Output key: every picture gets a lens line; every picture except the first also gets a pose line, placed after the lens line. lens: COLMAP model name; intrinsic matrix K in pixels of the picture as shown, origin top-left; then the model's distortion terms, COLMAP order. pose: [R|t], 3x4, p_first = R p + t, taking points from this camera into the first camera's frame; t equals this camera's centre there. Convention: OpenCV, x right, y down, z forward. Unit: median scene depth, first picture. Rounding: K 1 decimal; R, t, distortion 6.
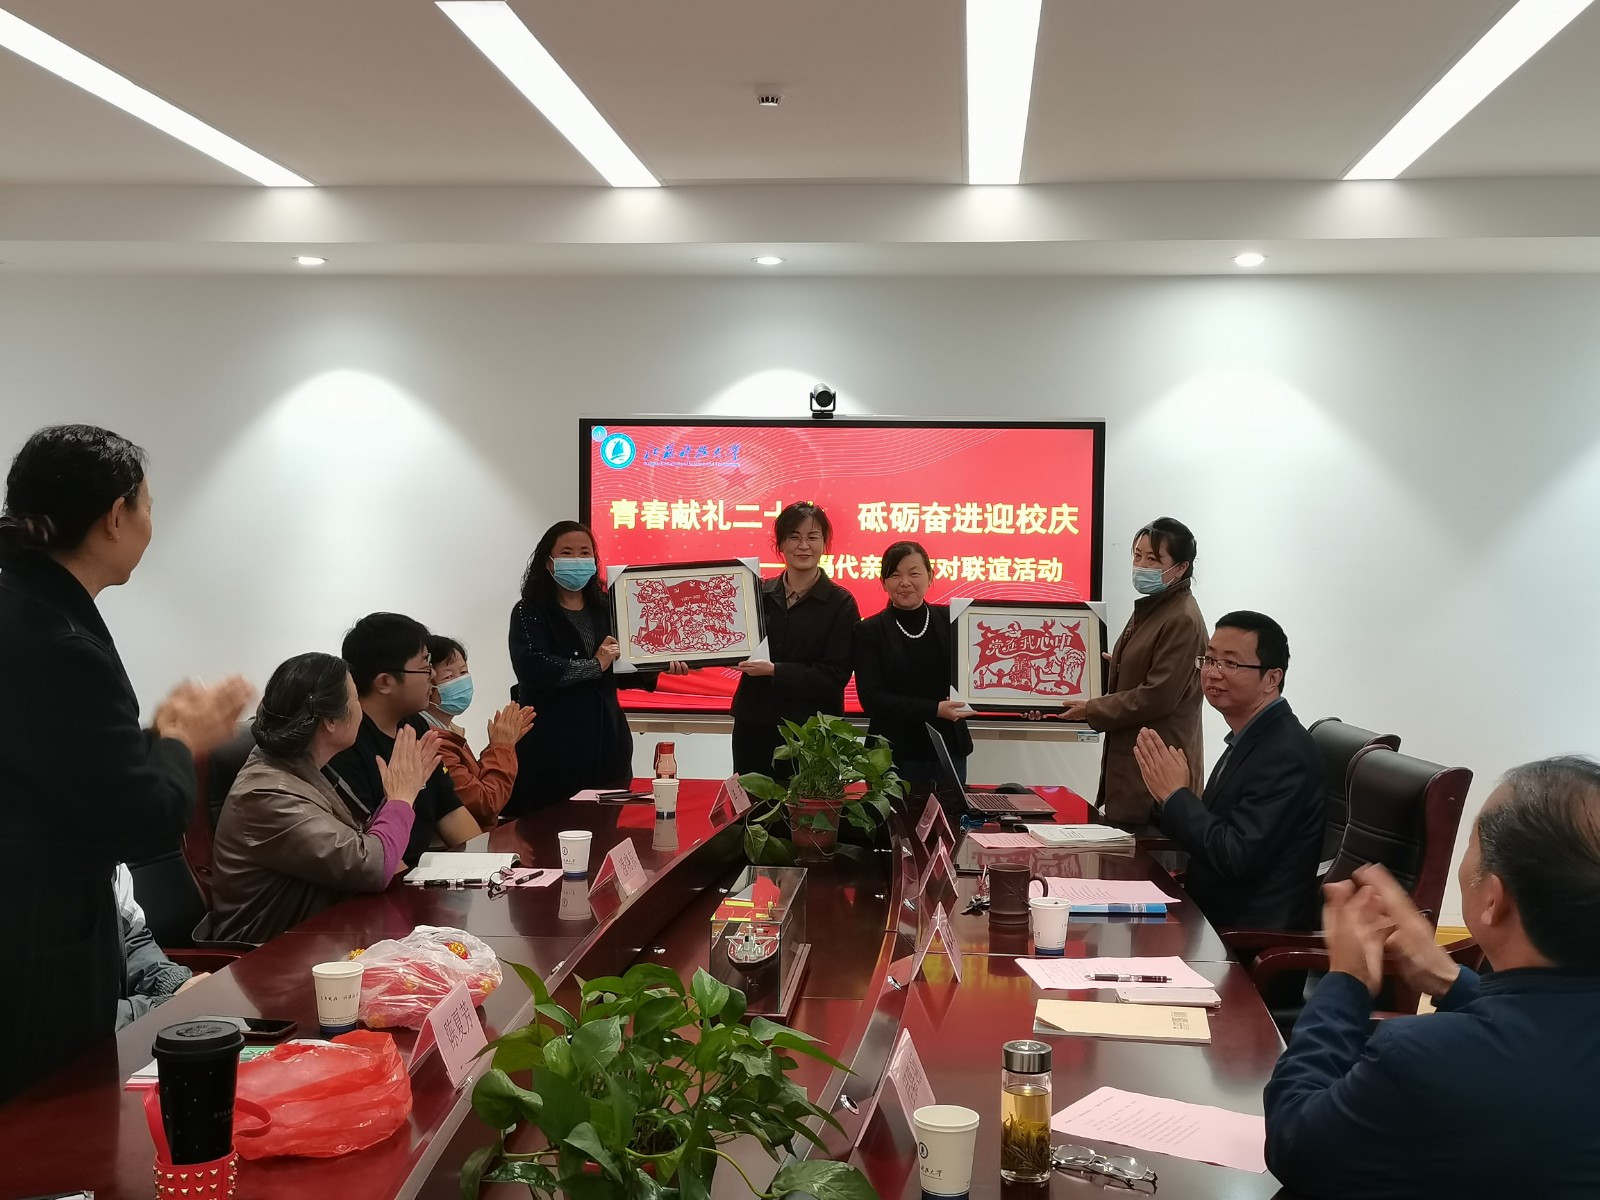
lens RADIAL K [[1722.7, 0, 760.1], [0, 1722.7, 576.7], [0, 0, 1]] dist [-0.017925, 0.000000]
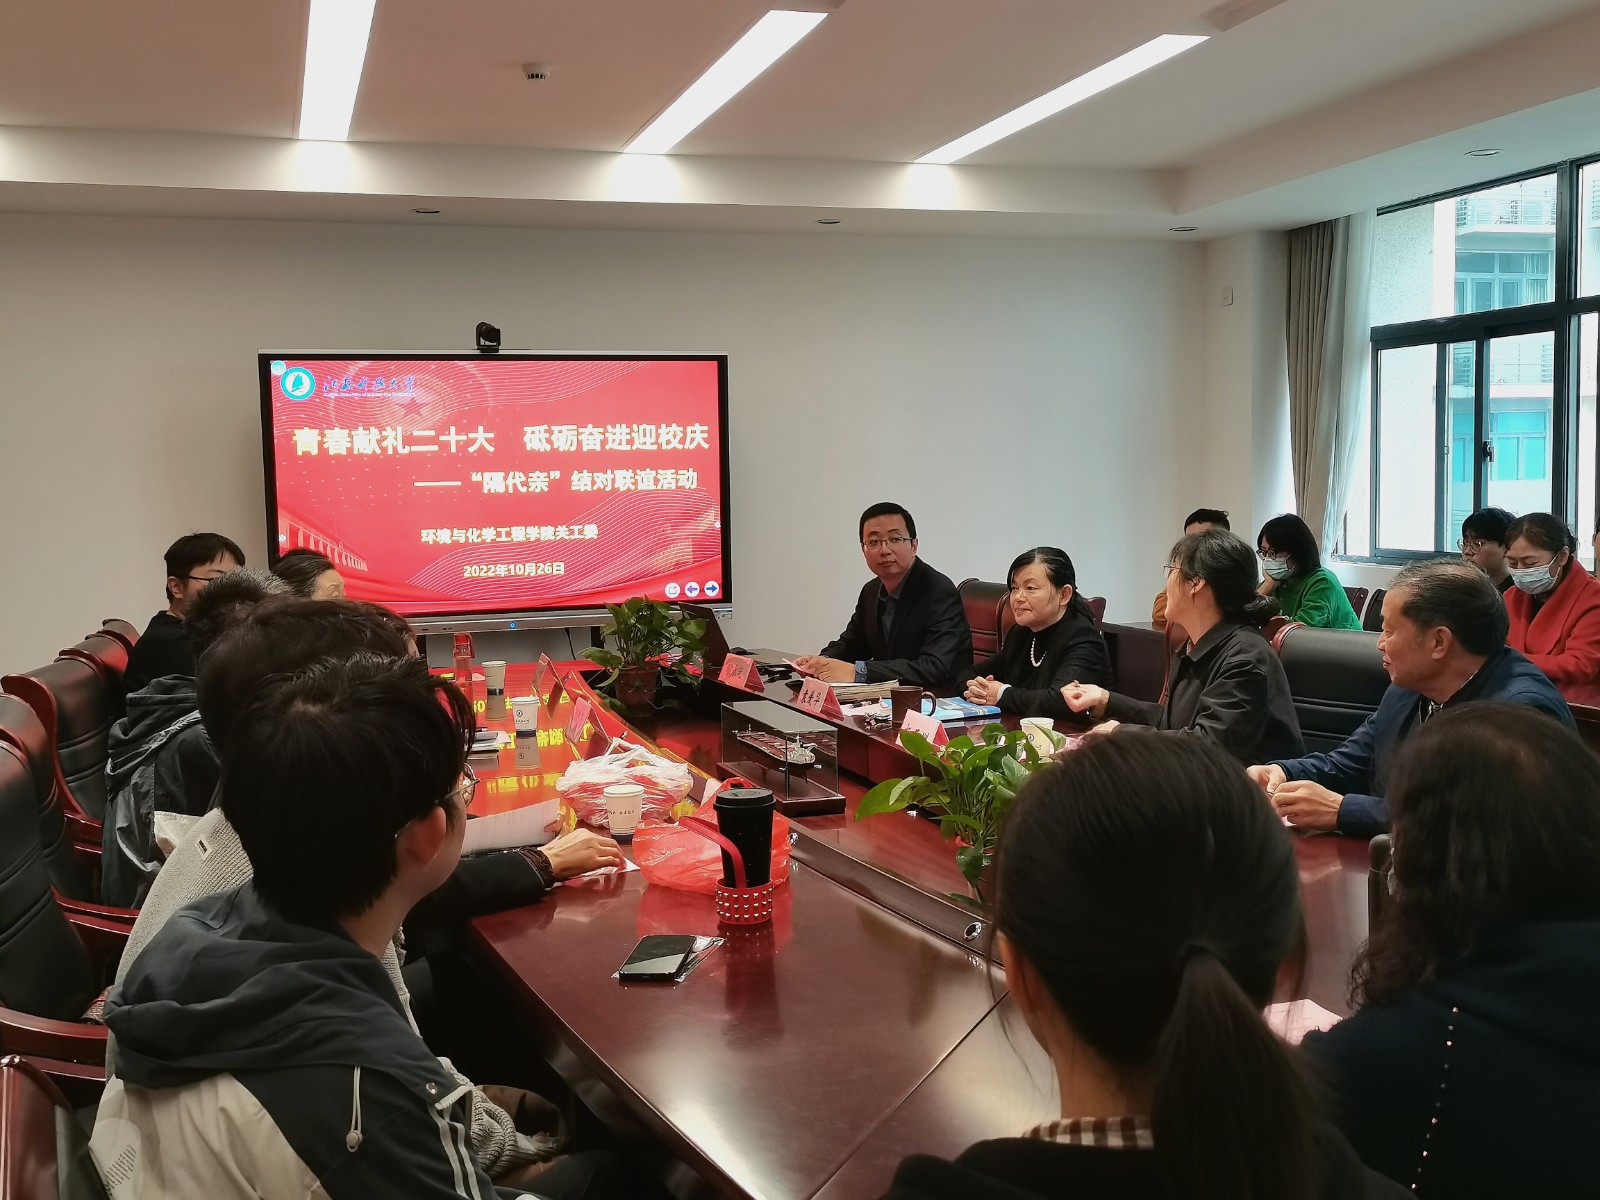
lens RADIAL K [[1597.3, 0, 789.9], [0, 1597.3, 605.3], [0, 0, 1]] dist [-0.019030, 0.000000]
pose [[0.922716, -0.063717, 0.380179, -0.192522], [0.037768, 0.996443, 0.075337, 0.002694], [-0.383626, -0.055156, 0.921840, -0.059628]]
